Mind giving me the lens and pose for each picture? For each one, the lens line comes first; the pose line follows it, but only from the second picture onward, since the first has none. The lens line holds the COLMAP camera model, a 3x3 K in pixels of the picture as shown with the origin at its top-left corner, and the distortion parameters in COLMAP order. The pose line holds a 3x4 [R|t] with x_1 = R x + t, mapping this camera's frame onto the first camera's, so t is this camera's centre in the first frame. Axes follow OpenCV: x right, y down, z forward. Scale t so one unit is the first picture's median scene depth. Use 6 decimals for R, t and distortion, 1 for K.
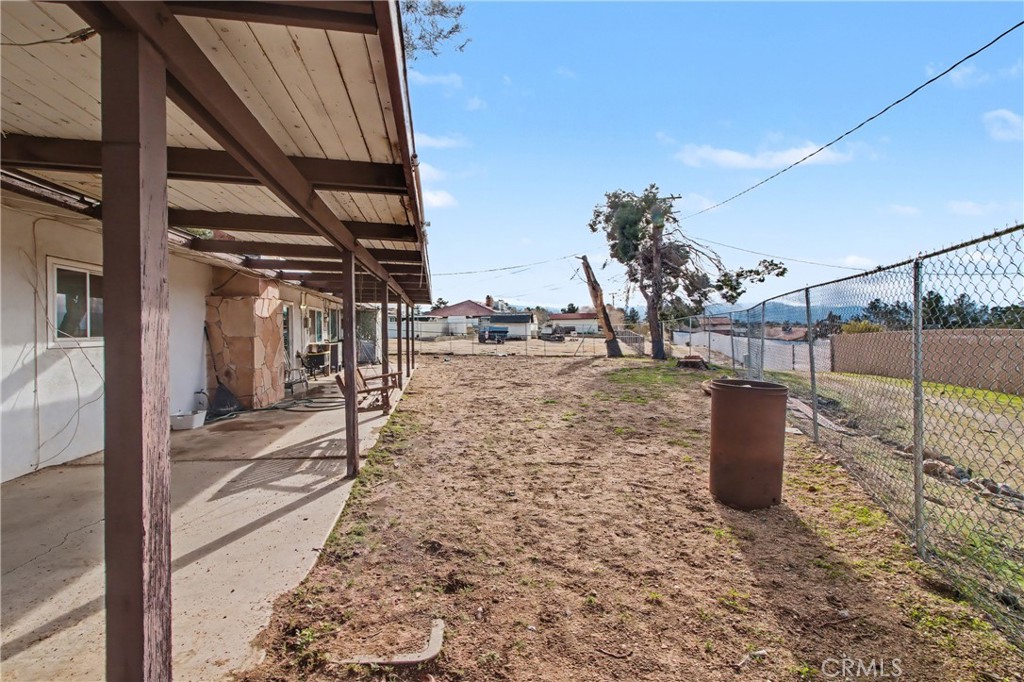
lens RADIAL K [[482.4, 0, 495.0], [0, 482.4, 323.6], [0, 0, 1]] dist [-0.021831, 0.001246]
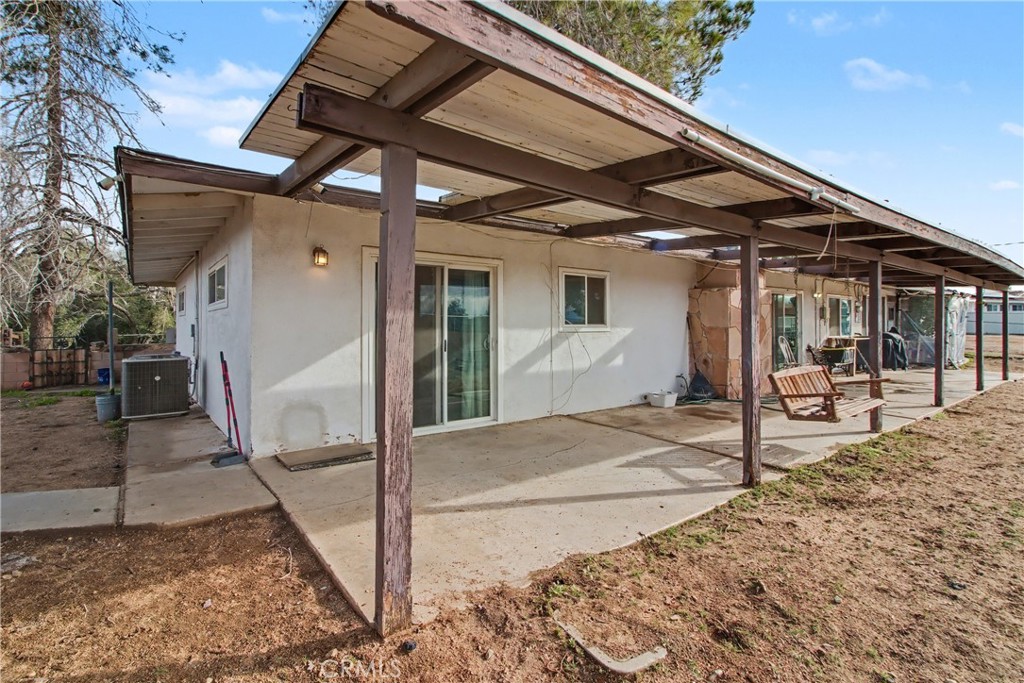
lens RADIAL K [[482.4, 0, 495.0], [0, 482.4, 324.1], [0, 0, 1]] dist [-0.021831, 0.001246]
pose [[0.476073, 0.022346, -0.879122, 0.272846], [-0.000934, 0.999689, 0.024905, -0.008388], [0.879405, -0.011036, 0.475946, 0.161416]]
